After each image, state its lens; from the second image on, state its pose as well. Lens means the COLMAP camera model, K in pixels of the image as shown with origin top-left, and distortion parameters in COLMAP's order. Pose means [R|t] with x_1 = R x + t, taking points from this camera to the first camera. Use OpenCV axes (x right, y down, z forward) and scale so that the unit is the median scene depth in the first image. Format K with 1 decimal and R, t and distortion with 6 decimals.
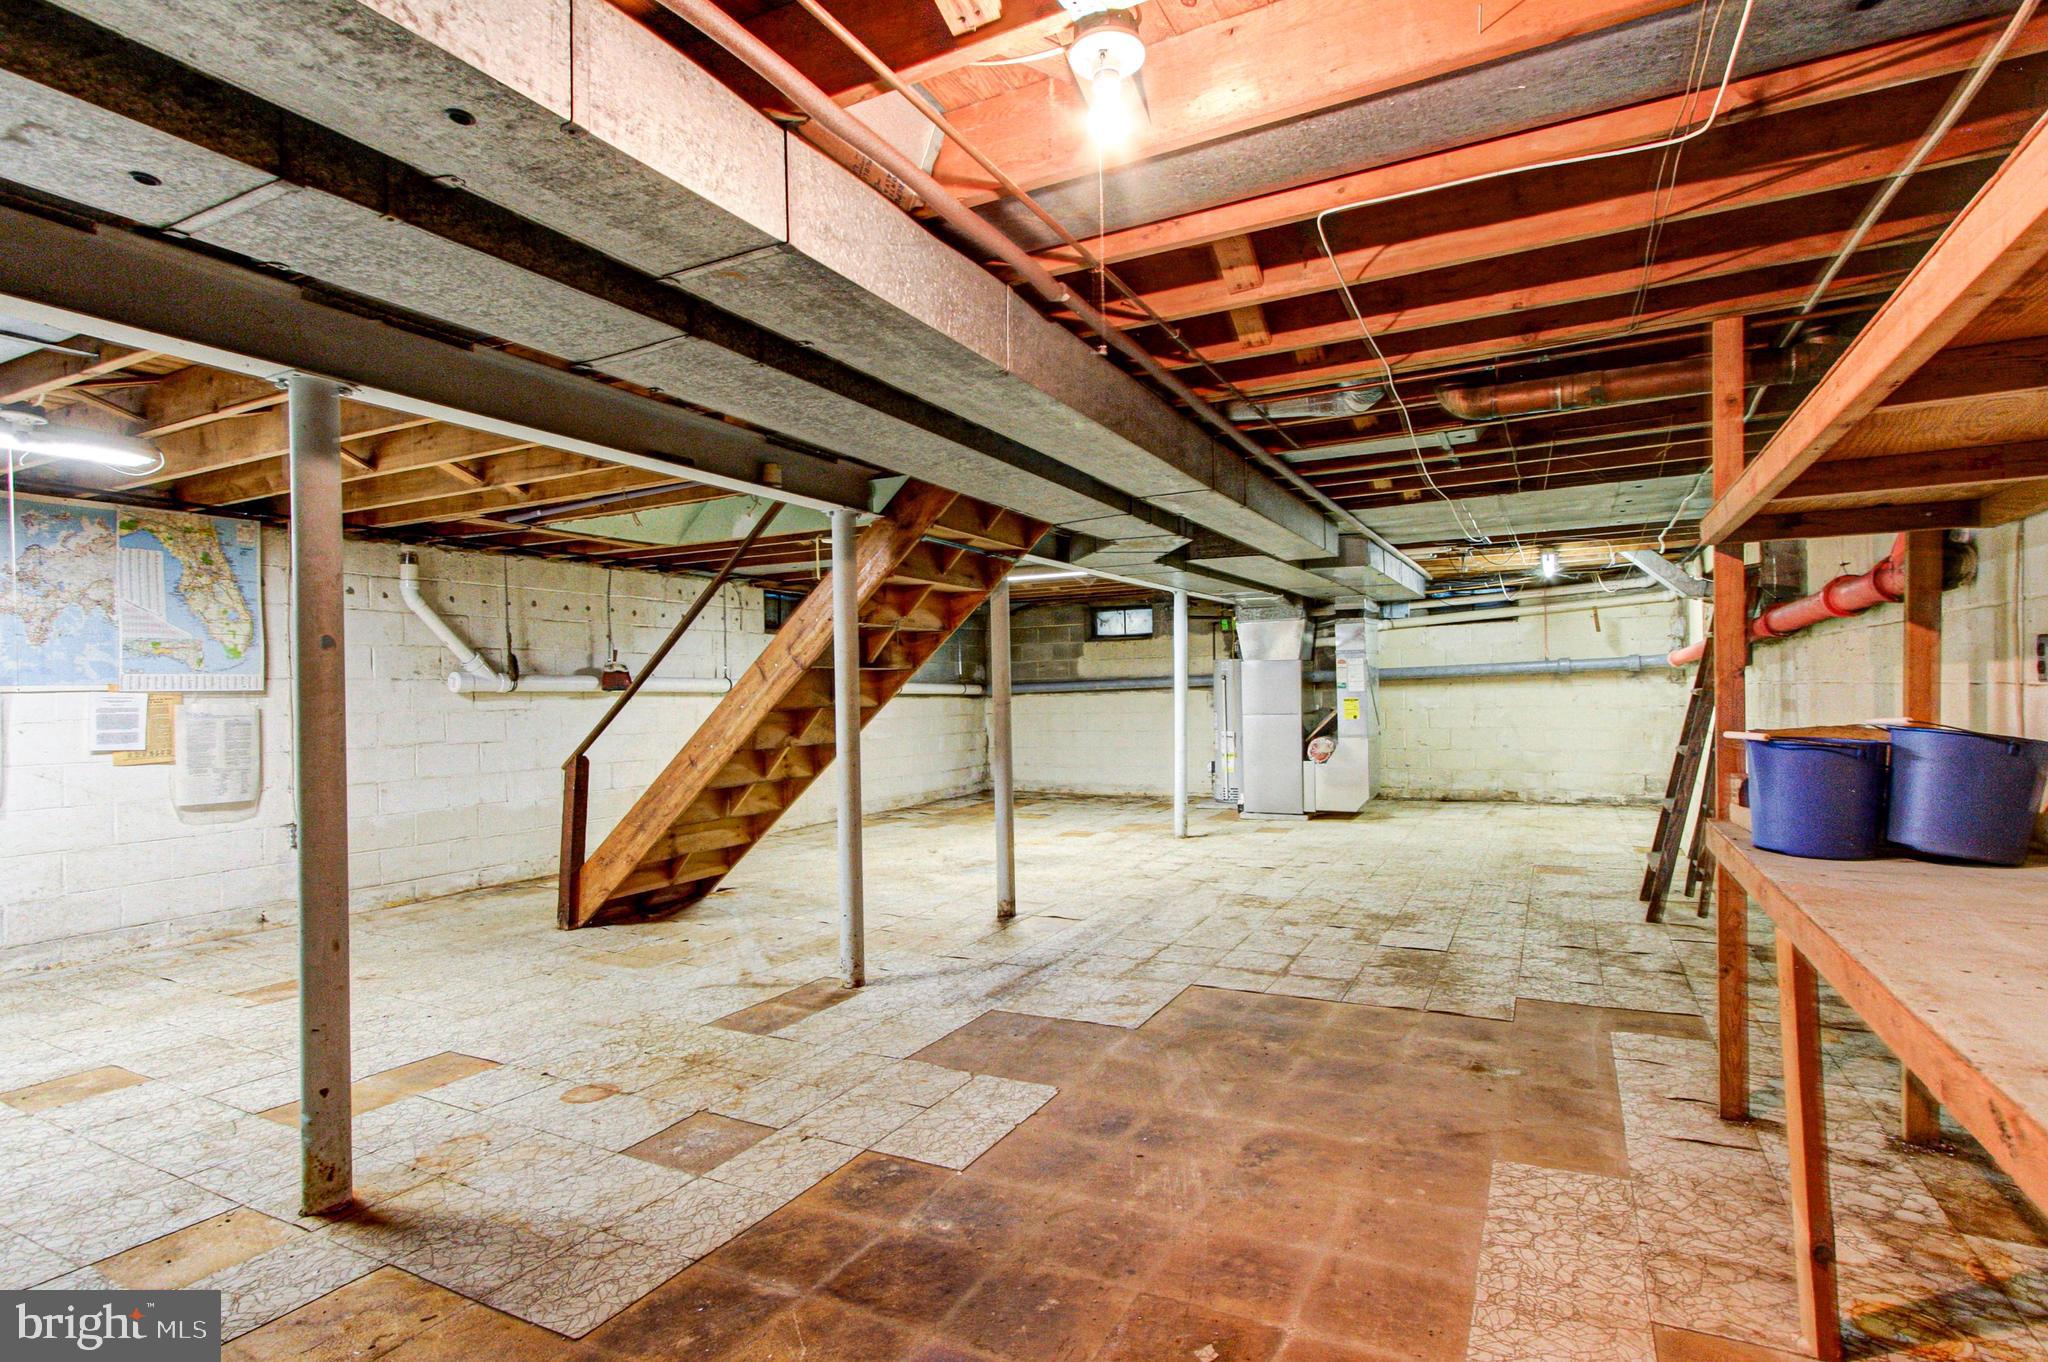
lens RADIAL K [[985.8, 0, 1037.3], [0, 985.8, 689.9], [0, 0, 1]] dist [0.003705, 0.003223]
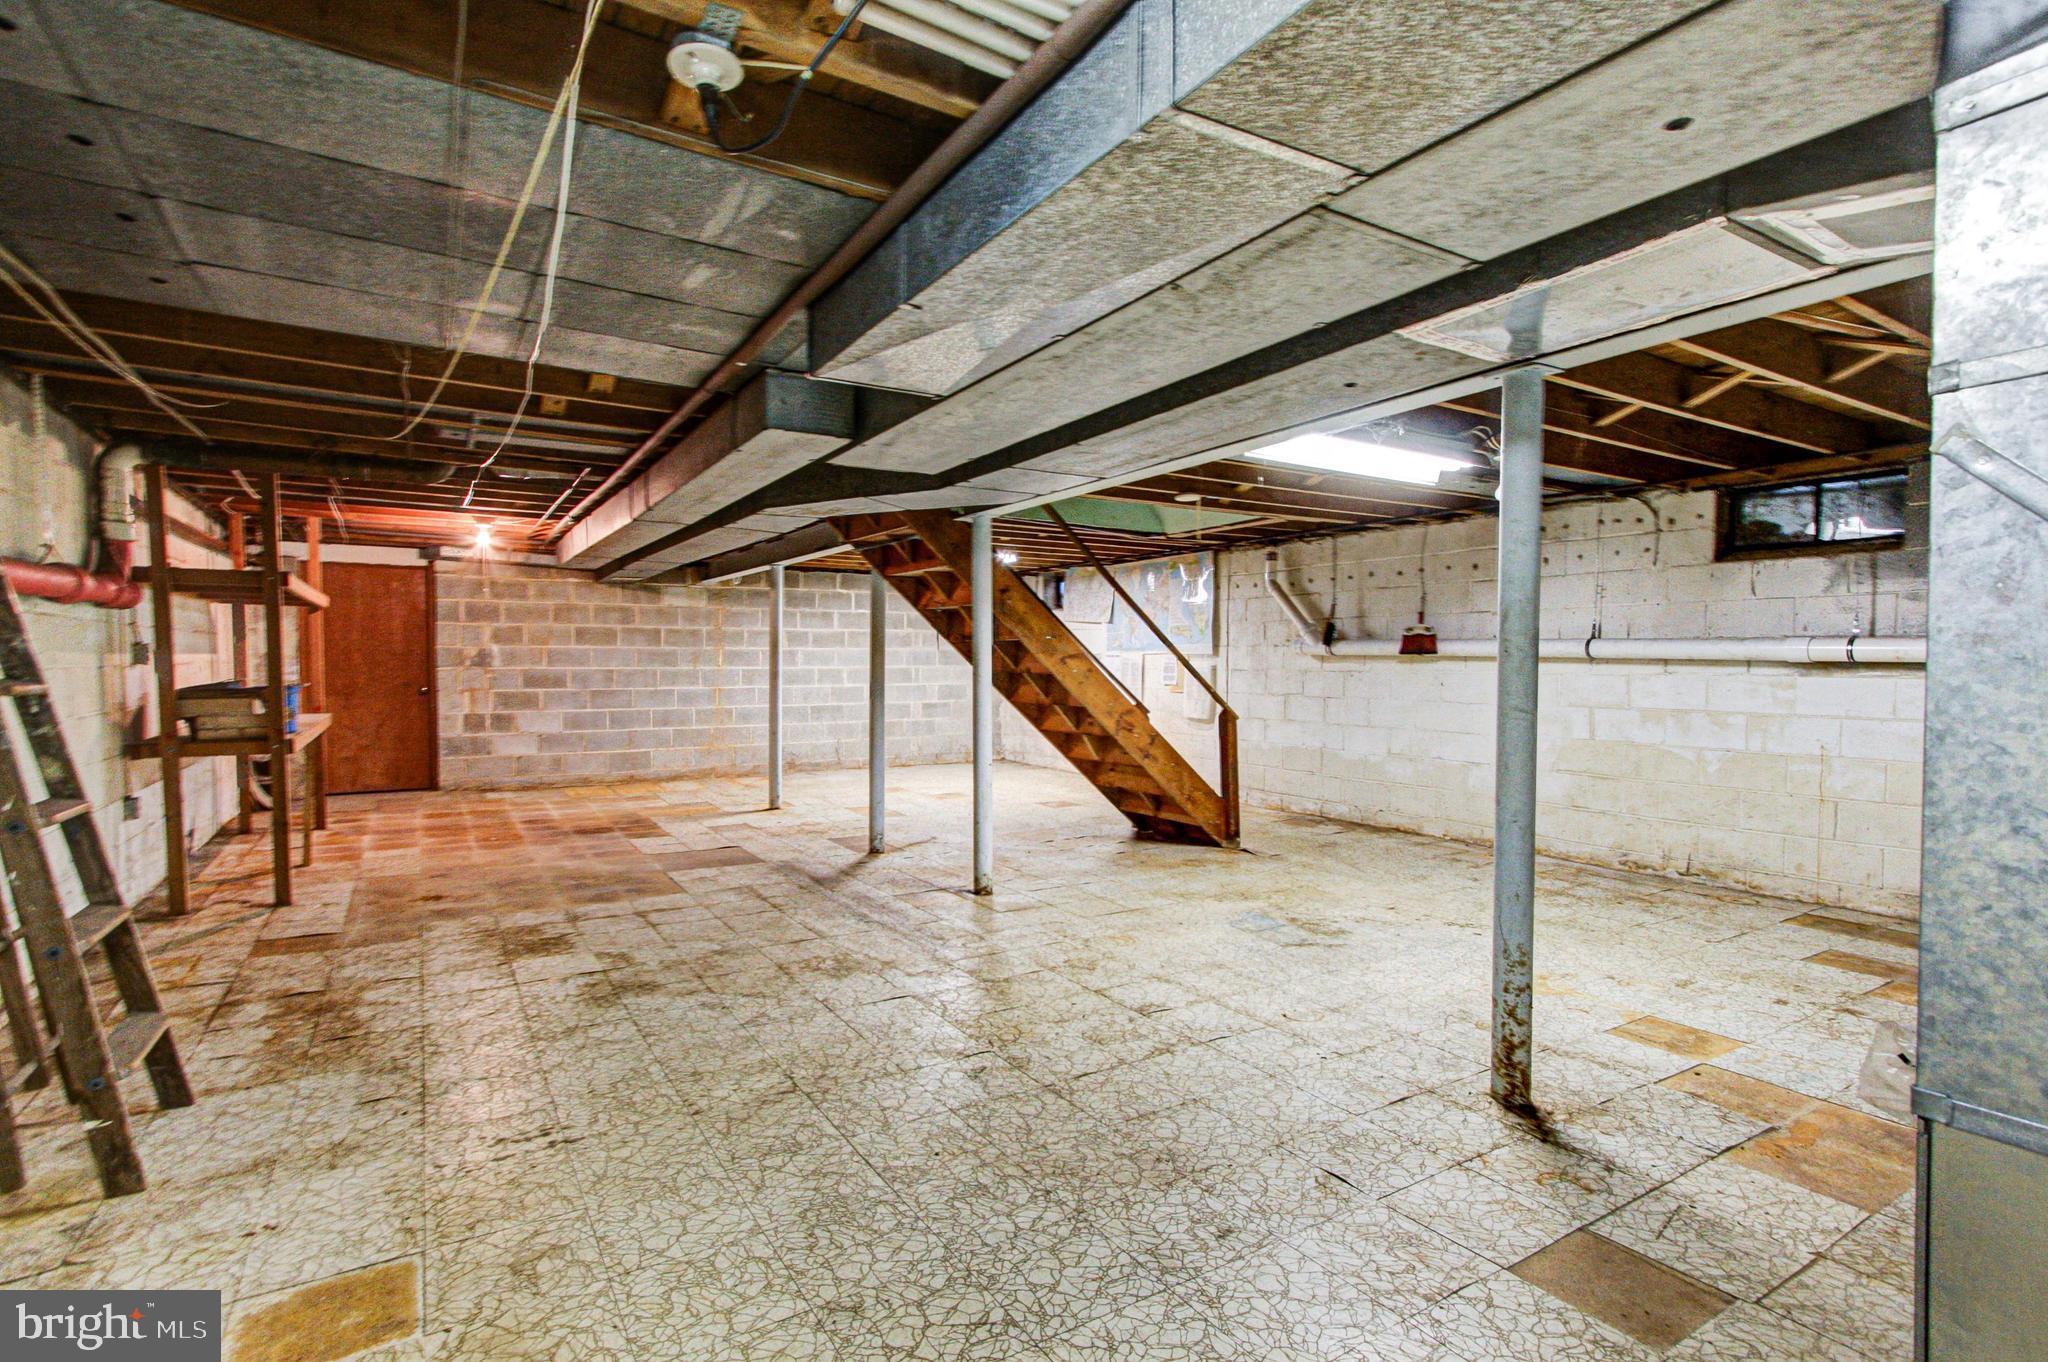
lens RADIAL K [[985.8, 0, 1036.7], [0, 985.8, 683.3], [0, 0, 1]] dist [0.003705, 0.003223]
pose [[-0.500447, 0.034318, -0.865087, 0.964967], [0.009533, 0.999372, 0.034130, -0.012753], [0.865715, 0.008834, -0.500459, 1.905052]]
